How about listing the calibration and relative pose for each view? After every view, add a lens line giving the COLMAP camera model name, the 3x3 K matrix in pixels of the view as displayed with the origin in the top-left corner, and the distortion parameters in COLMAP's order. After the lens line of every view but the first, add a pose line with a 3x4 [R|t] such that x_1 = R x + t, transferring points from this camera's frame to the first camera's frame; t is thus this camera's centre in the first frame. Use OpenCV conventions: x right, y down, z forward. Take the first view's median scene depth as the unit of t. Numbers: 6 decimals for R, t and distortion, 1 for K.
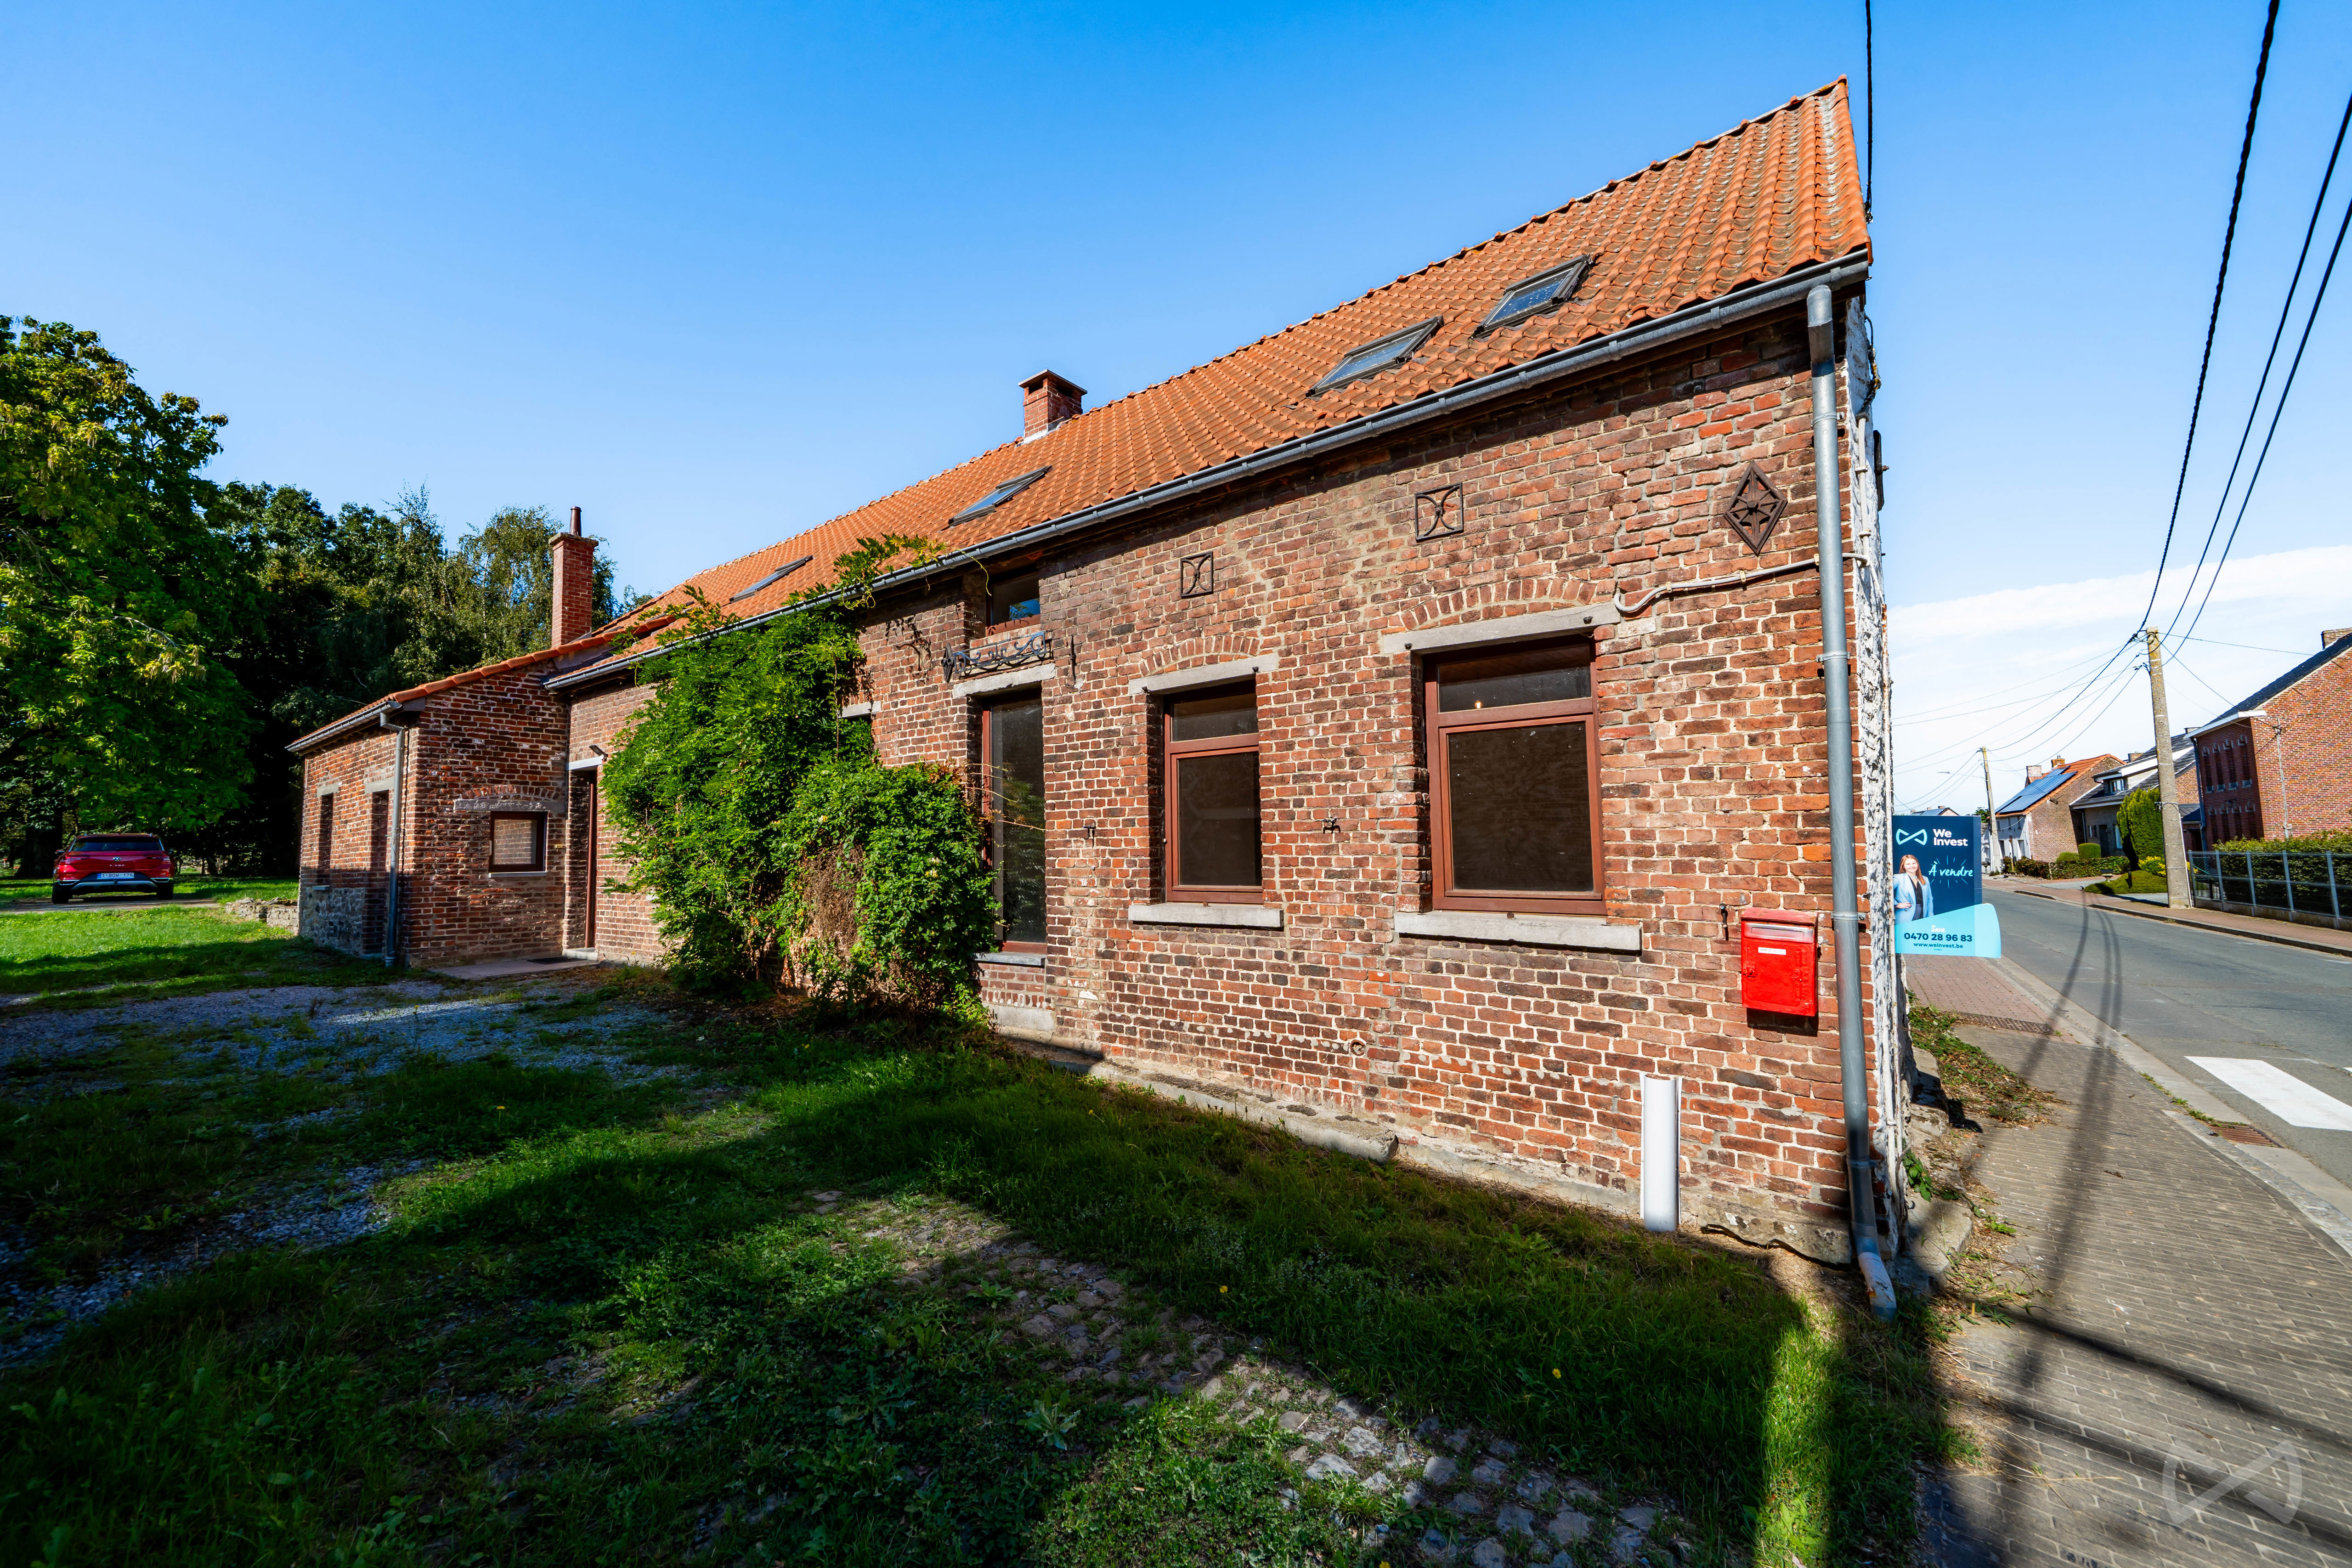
lens RADIAL K [[900.4, 0, 1171.8], [0, 900.4, 784.7], [0, 0, 1]] dist [0.032202, -0.010343]
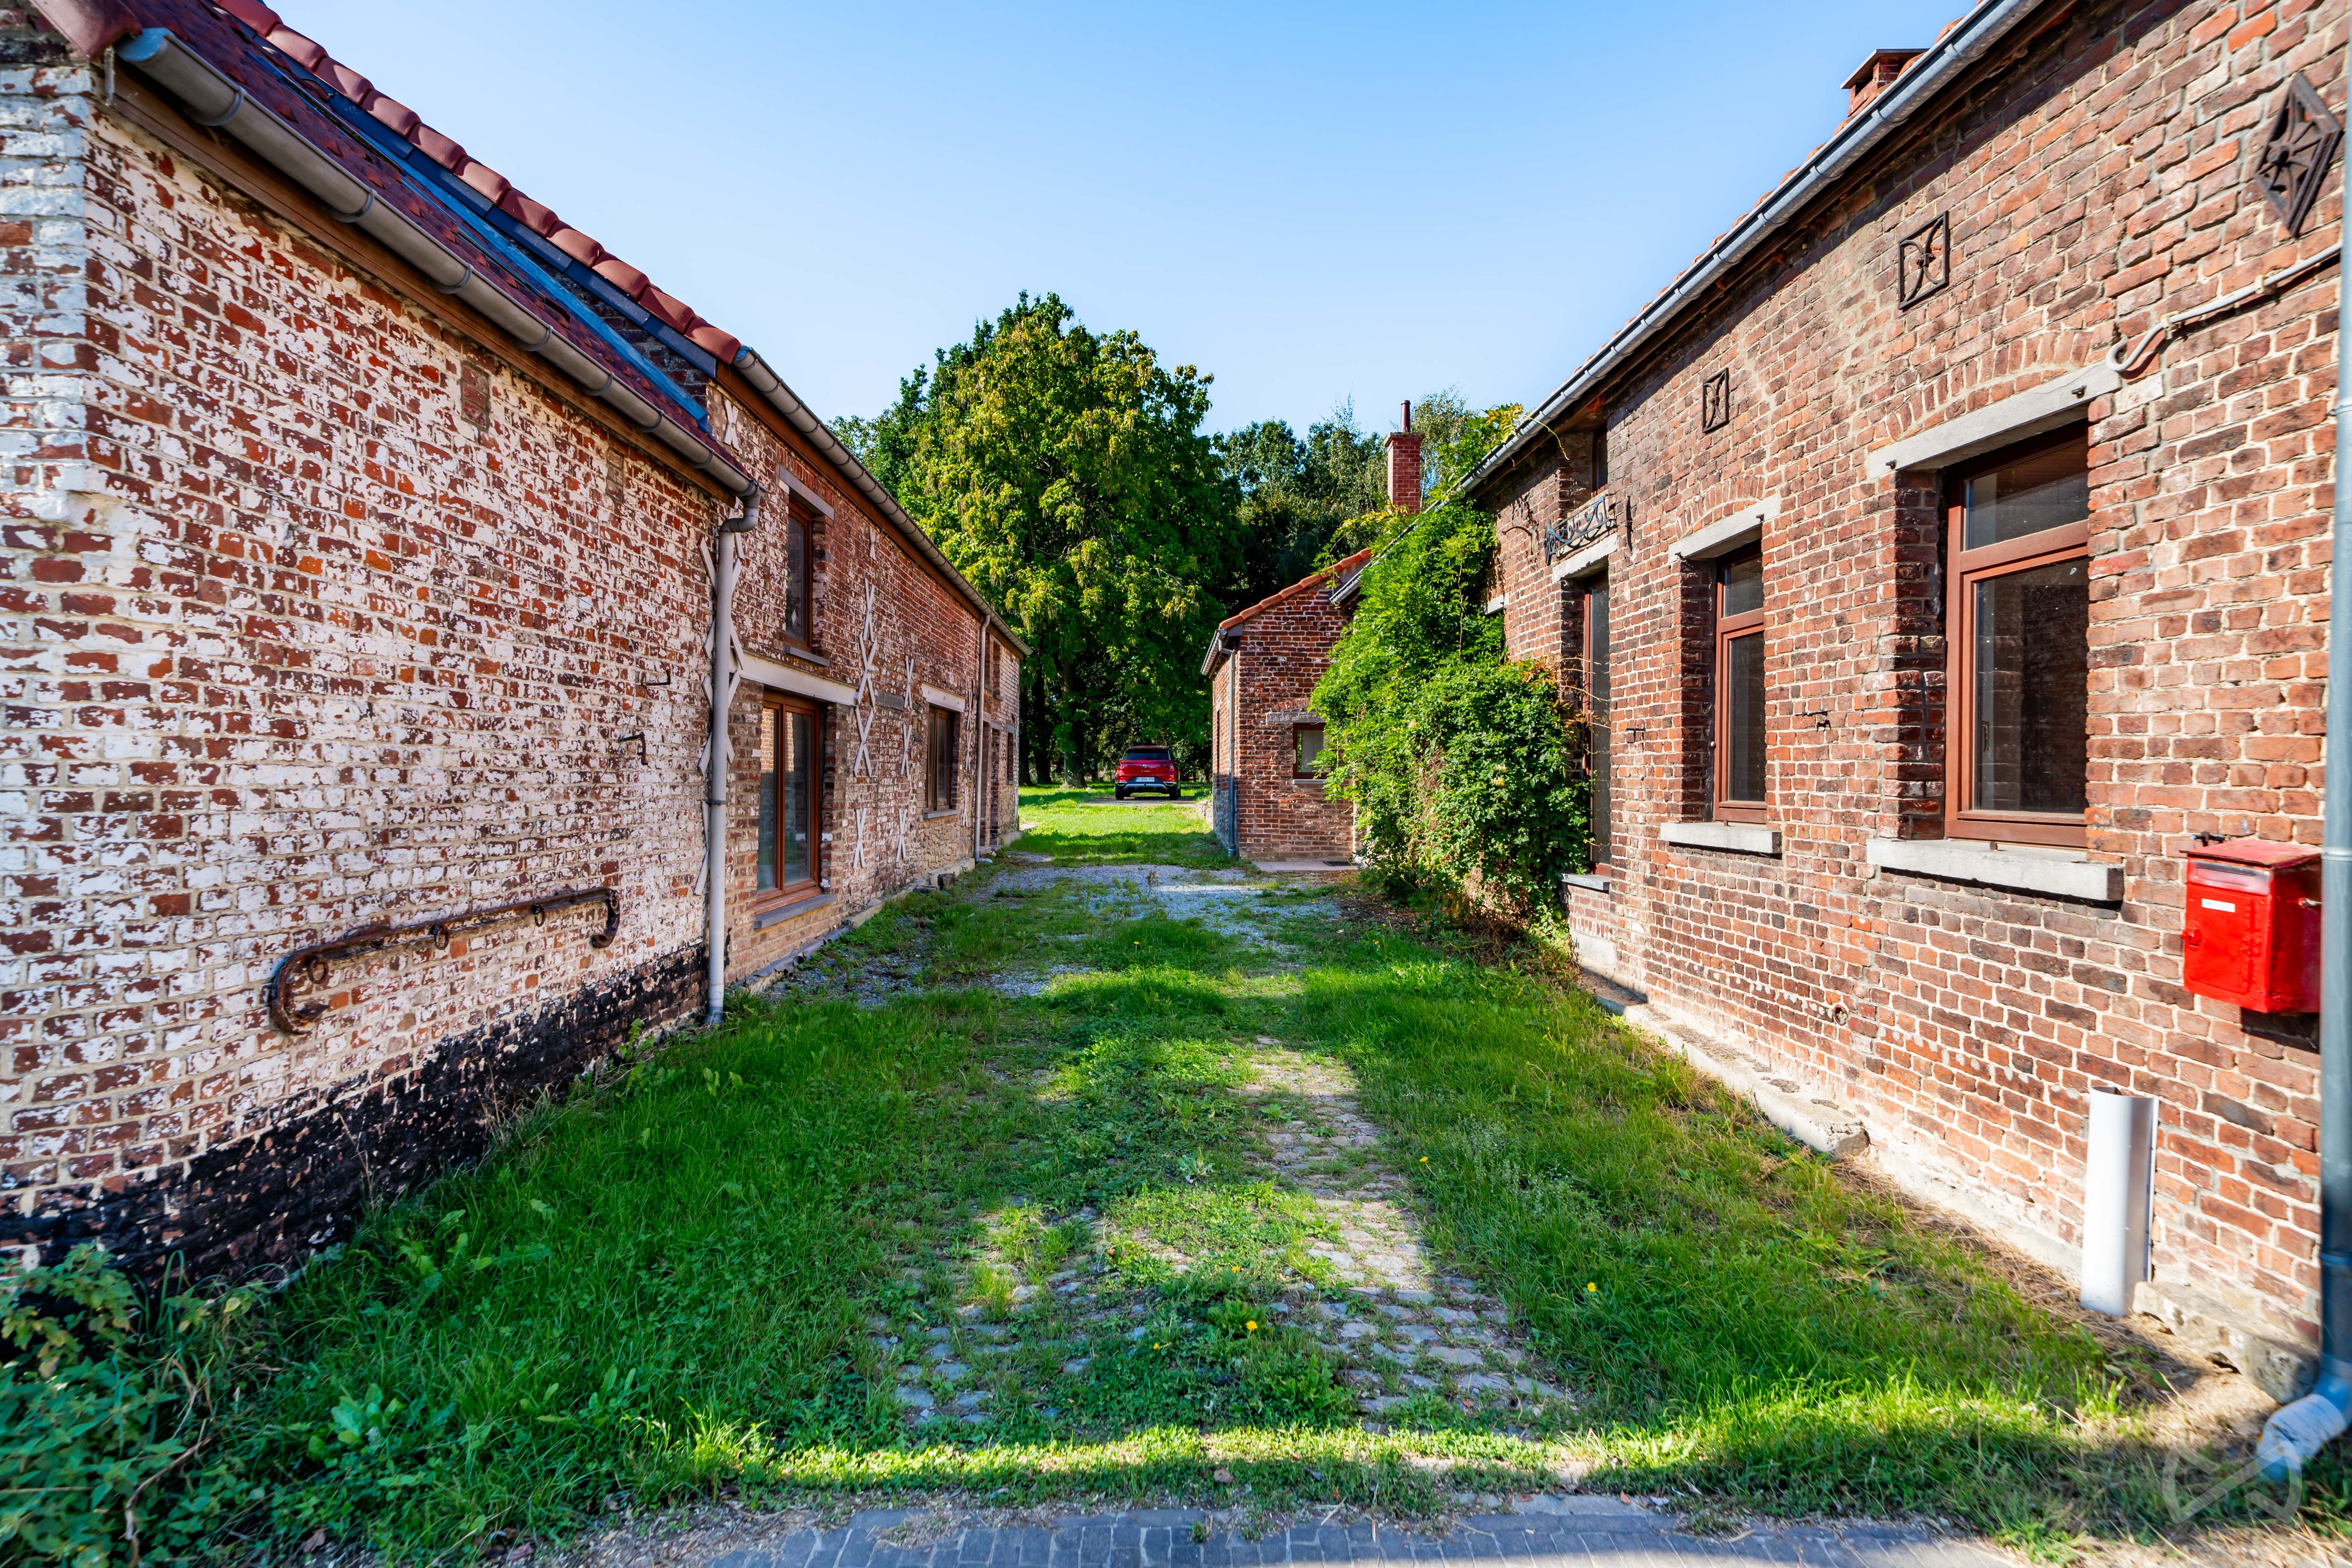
lens RADIAL K [[1223.3, 0, 1176.0], [0, 1223.3, 784.0], [0, 0, 1]] dist [0.058141, -0.028476]
pose [[0.634839, 0.021563, -0.772344, 0.707309], [0.041193, 0.997244, 0.061701, 0.013593], [0.771546, -0.070985, 0.632201, -0.073155]]
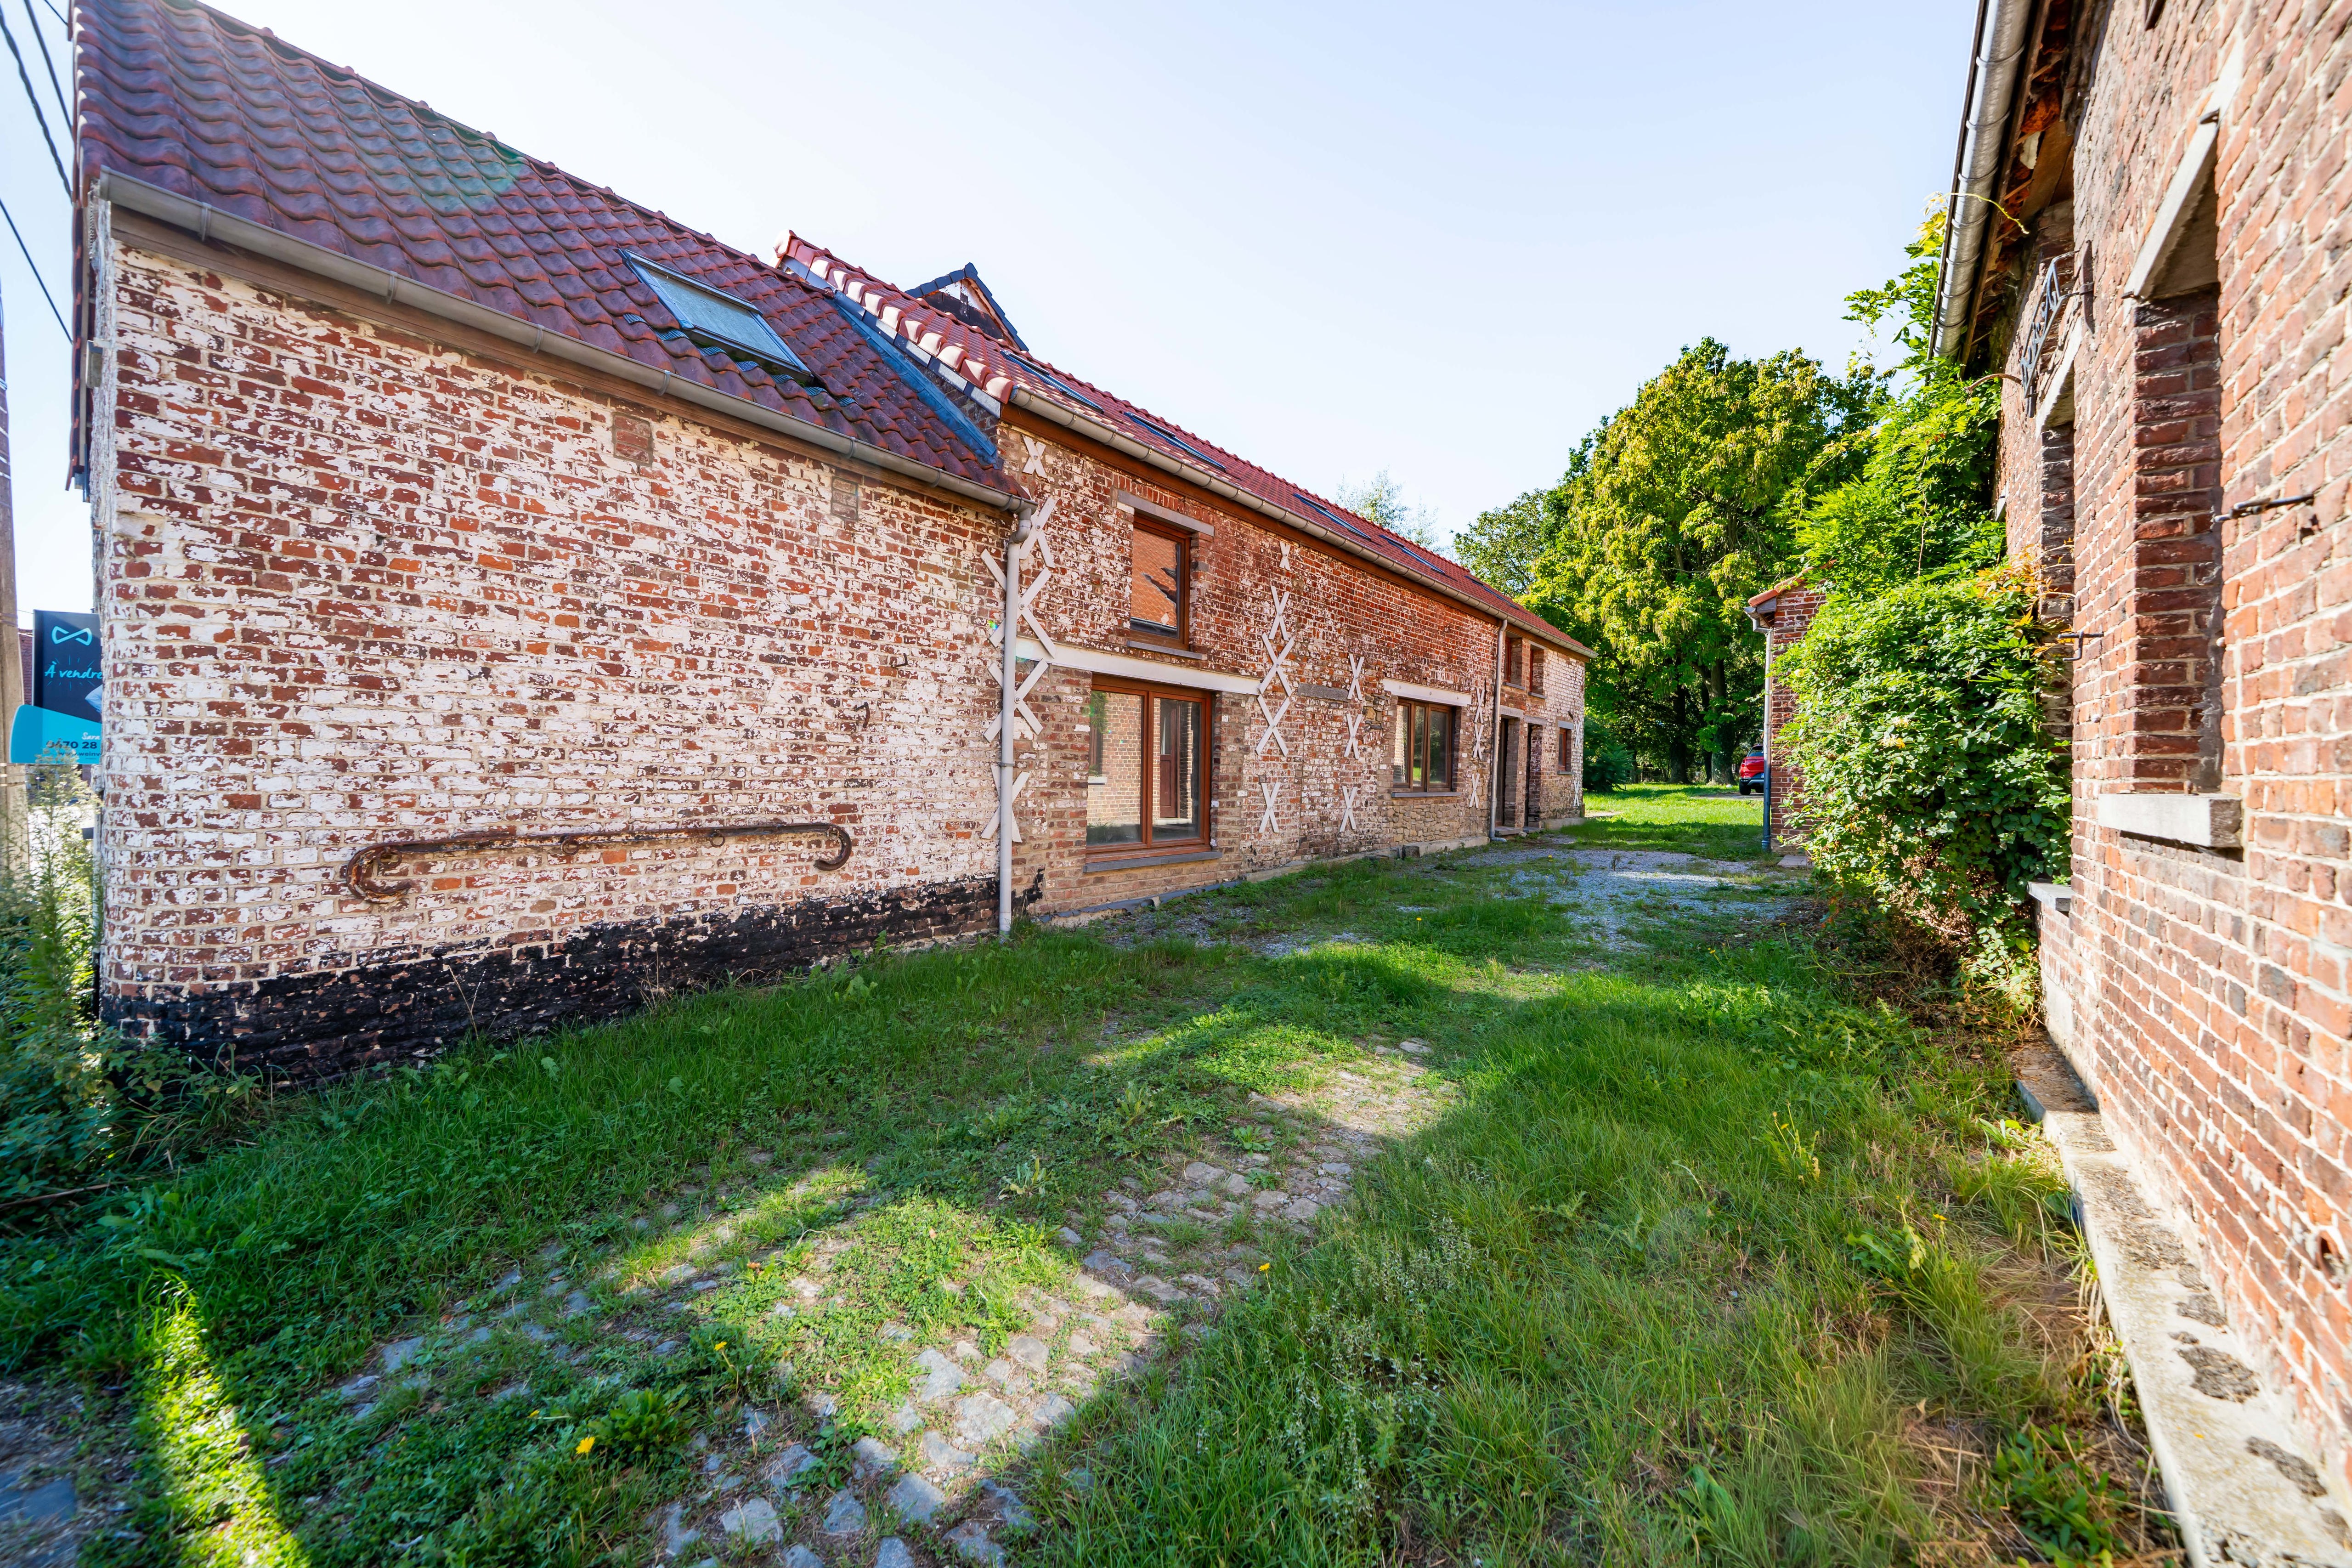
lens RADIAL K [[900.4, 0, 1171.8], [0, 900.4, 784.7], [0, 0, 1]] dist [0.032202, -0.010343]
pose [[0.001108, 0.025914, -0.999664, 0.546172], [0.060391, 0.997838, 0.025934, 0.115370], [0.998174, -0.060399, -0.000459, 0.691217]]
